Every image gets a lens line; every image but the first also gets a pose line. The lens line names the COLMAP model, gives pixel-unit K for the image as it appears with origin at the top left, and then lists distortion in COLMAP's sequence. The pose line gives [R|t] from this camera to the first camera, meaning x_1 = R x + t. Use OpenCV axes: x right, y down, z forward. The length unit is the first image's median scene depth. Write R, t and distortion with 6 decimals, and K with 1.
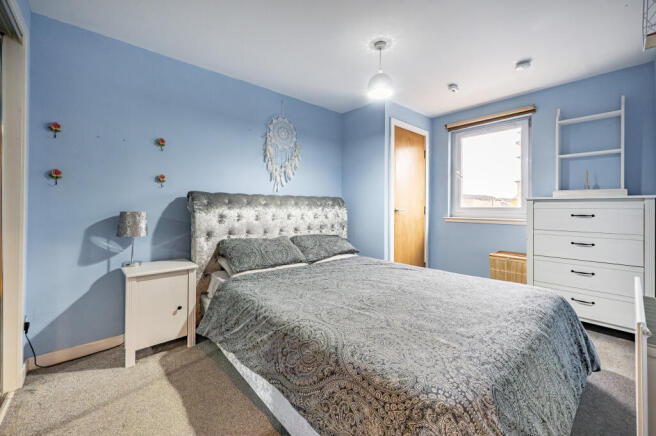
lens RADIAL K [[267.2, 0, 332.3], [0, 267.2, 205.3], [0, 0, 1]] dist [0.001371, 0.001019]
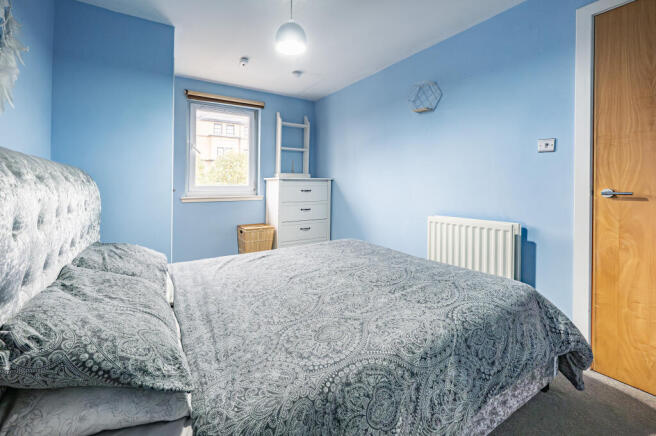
lens RADIAL K [[267.2, 0, 318.9], [0, 267.2, 189.2], [0, 0, 1]] dist [0.001371, 0.001019]
pose [[0.187229, -0.018242, 0.982147, -0.940108], [-0.002205, 0.999817, 0.018990, 0.003630], [-0.982314, -0.005721, 0.187154, 1.148685]]
